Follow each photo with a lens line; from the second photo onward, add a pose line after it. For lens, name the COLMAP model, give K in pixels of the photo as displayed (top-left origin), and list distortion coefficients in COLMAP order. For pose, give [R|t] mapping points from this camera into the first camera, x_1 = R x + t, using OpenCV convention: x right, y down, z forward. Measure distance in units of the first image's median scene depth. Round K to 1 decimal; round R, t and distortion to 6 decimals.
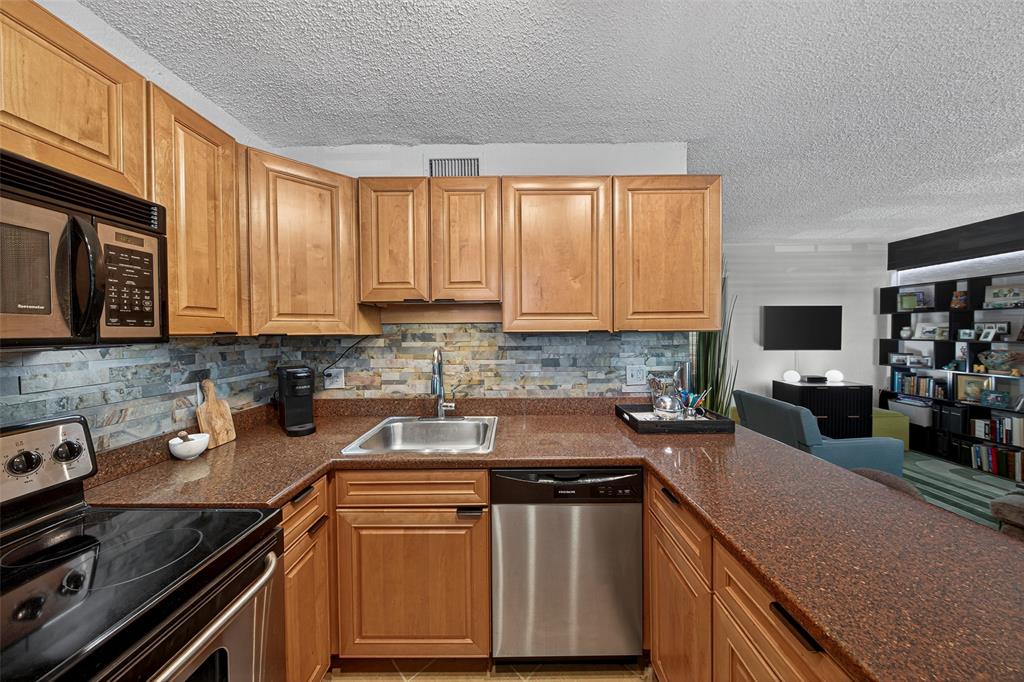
lens RADIAL K [[323.4, 0, 520.0], [0, 323.4, 337.2], [0, 0, 1]] dist [0.000900, -0.000305]
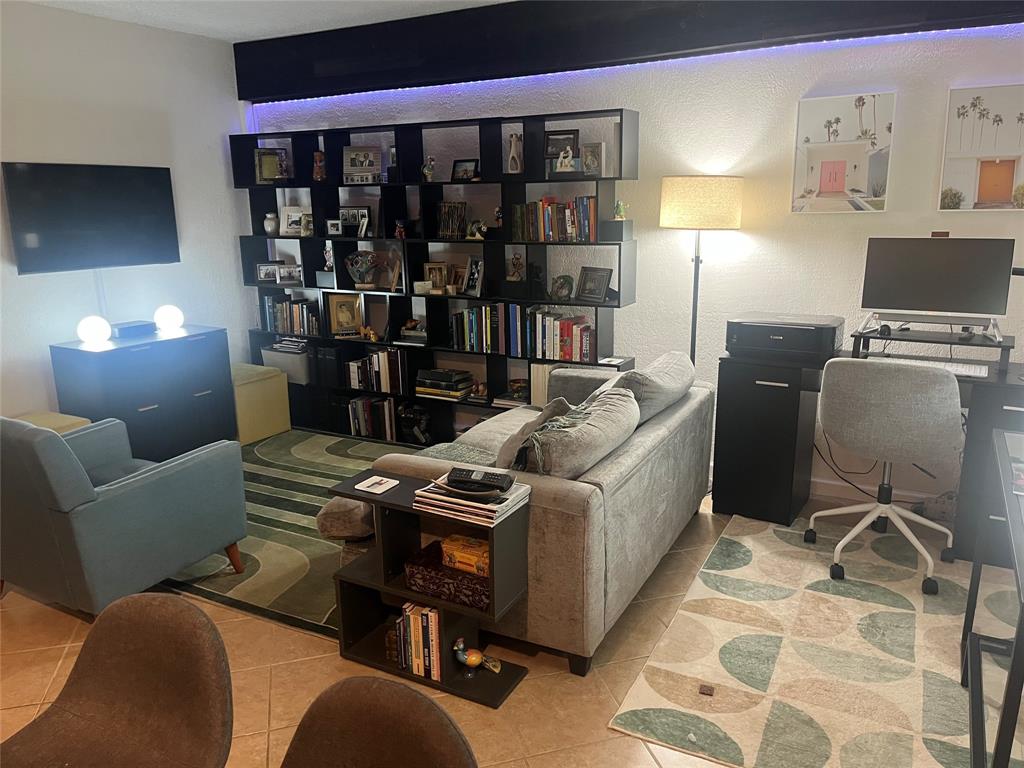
lens RADIAL K [[759.6, 0, 512.9], [0, 759.6, 385.1], [0, 0, 1]] dist [0.052817, -0.047366]
pose [[0.486206, -0.207611, 0.848823, 0.459624], [0.026888, 0.974461, 0.222939, -0.051829], [-0.873430, -0.085571, 0.479371, -0.025303]]
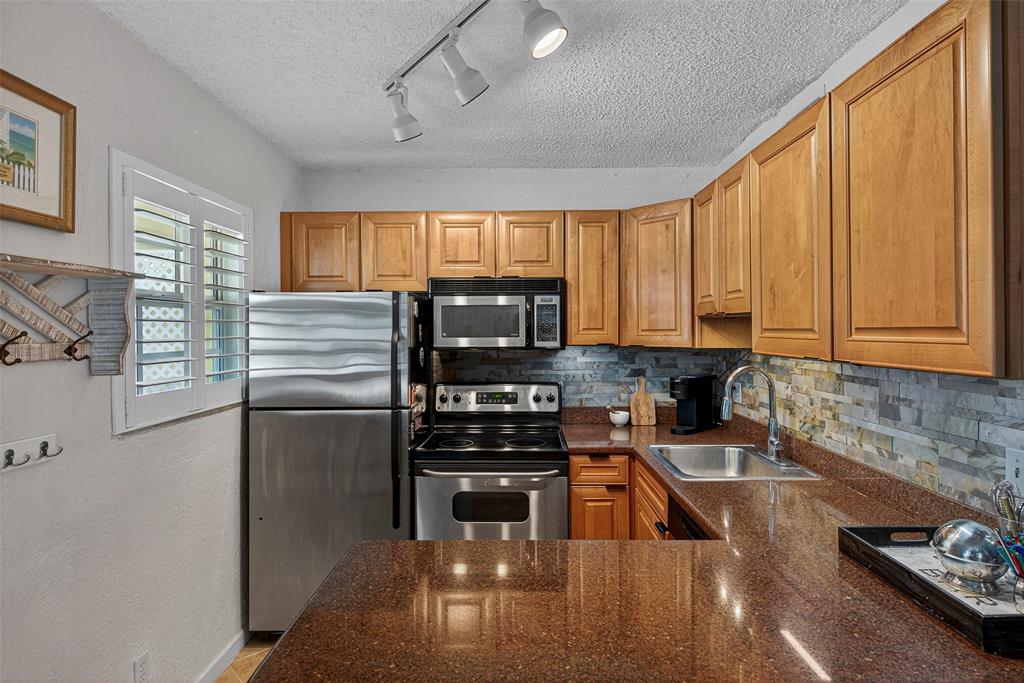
lens RADIAL K [[560.6, 0, 513.0], [0, 560.6, 333.1], [0, 0, 1]] dist [0.005571, -0.000036]
pose [[-0.013295, 0.015979, -0.999784, 1.064124], [-0.013003, 0.999785, 0.016152, -0.062569], [0.999827, 0.013215, -0.013084, 0.364892]]
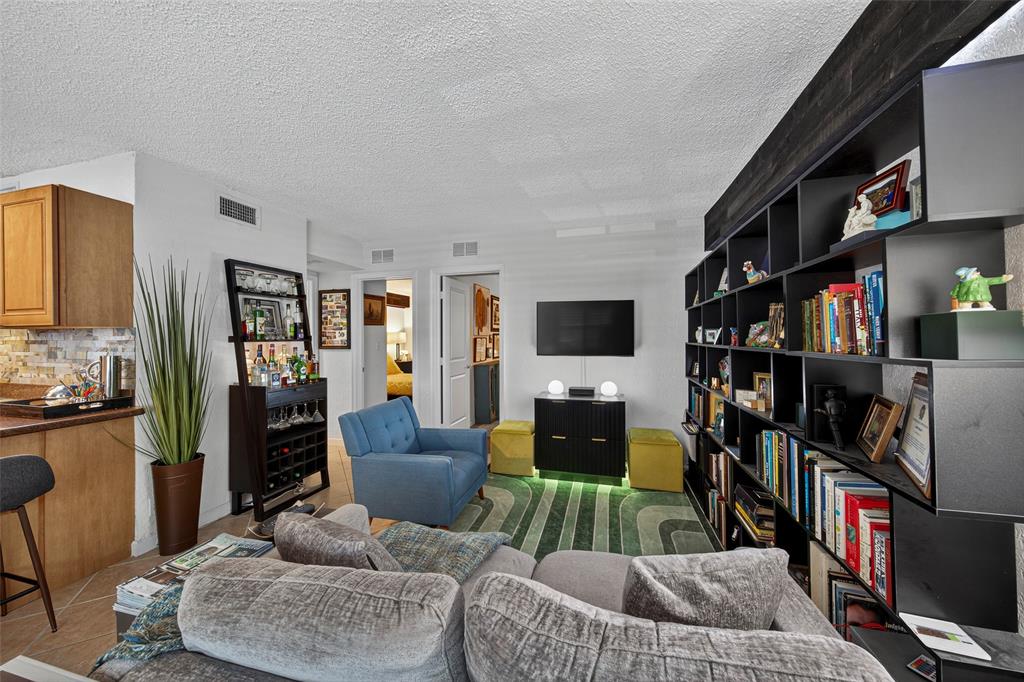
lens RADIAL K [[355.7, 0, 513.5], [0, 355.7, 336.6], [0, 0, 1]] dist [0.002229, 0.000417]
pose [[0.964231, 0.003669, -0.265038, 2.023583], [-0.008830, 0.999794, -0.018284, 0.021331], [0.264916, 0.019970, 0.964065, 0.201787]]
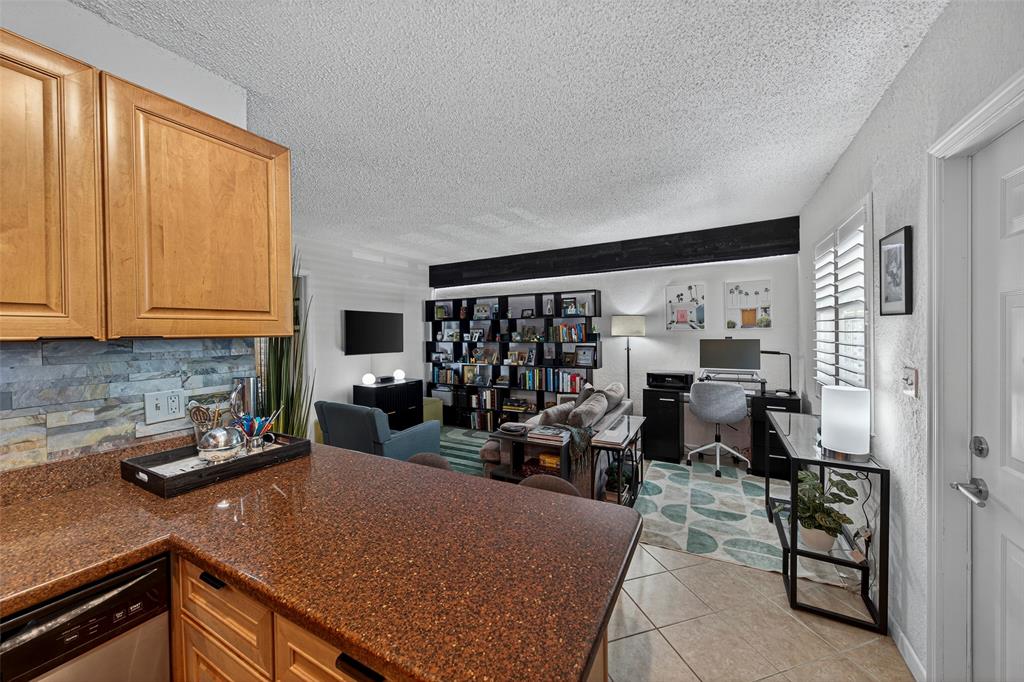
lens RADIAL K [[373.1, 0, 509.4], [0, 373.1, 336.1], [0, 0, 1]] dist [0.000680, 0.000558]
pose [[0.491982, -0.007710, 0.870571, 0.049166], [0.023949, 0.999702, -0.004681, -0.001049], [-0.870276, 0.023152, 0.492020, 0.034711]]
